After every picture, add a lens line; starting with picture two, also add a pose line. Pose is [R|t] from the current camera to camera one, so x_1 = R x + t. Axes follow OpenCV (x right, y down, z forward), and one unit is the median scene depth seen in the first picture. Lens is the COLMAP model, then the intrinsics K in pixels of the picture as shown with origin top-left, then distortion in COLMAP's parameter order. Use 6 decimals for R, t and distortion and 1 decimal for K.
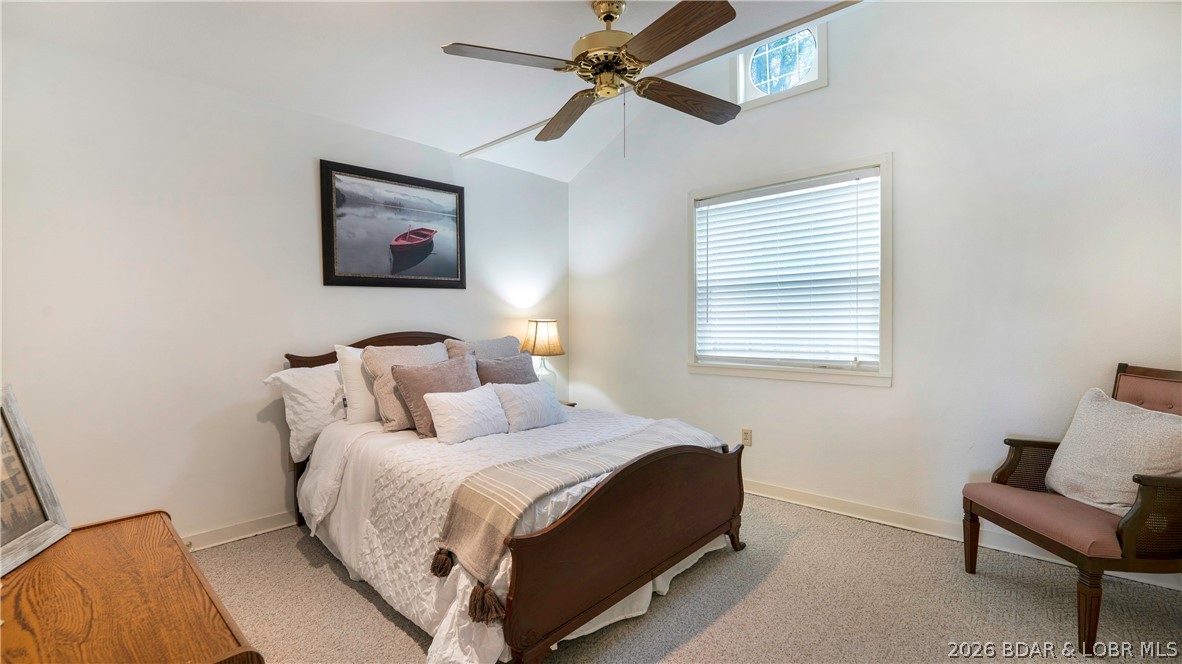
lens RADIAL K [[519.0, 0, 591.0], [0, 519.0, 332.0], [0, 0, 1]] dist [-0.000974, -0.000047]
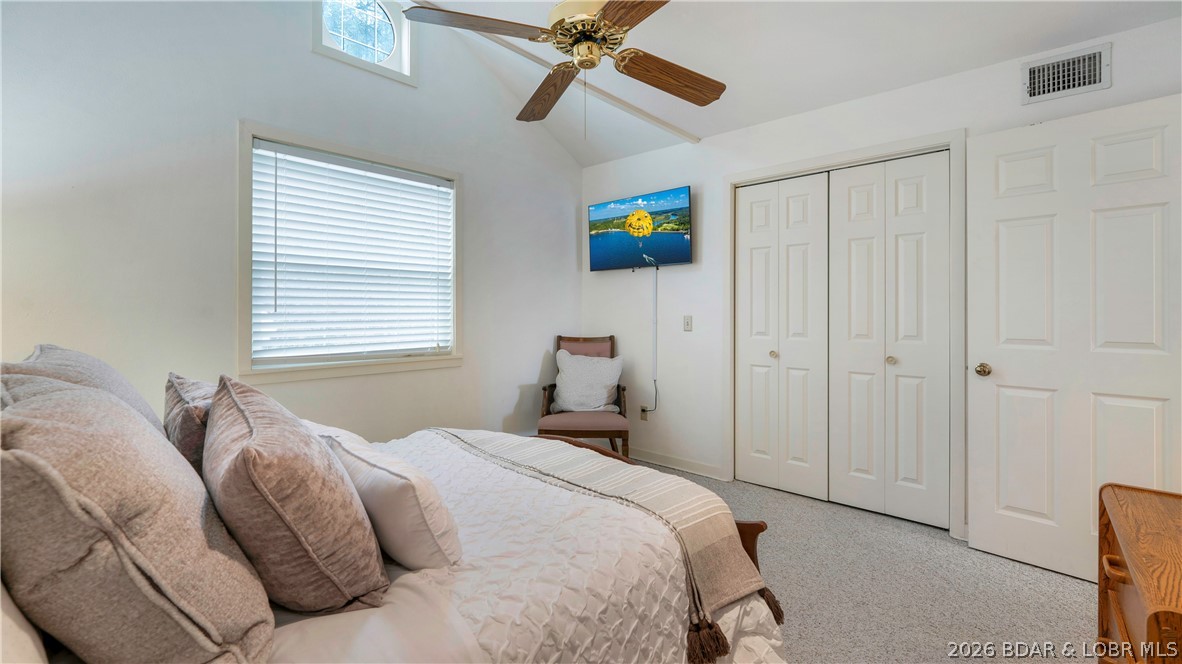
lens RADIAL K [[500.7, 0, 595.7], [0, 500.7, 303.4], [0, 0, 1]] dist [-0.000079, 0.000051]
pose [[-0.008343, 0.023760, 0.999683, -0.571234], [0.016036, 0.999592, -0.023624, -0.007120], [-0.999837, 0.015834, -0.008720, 0.666065]]
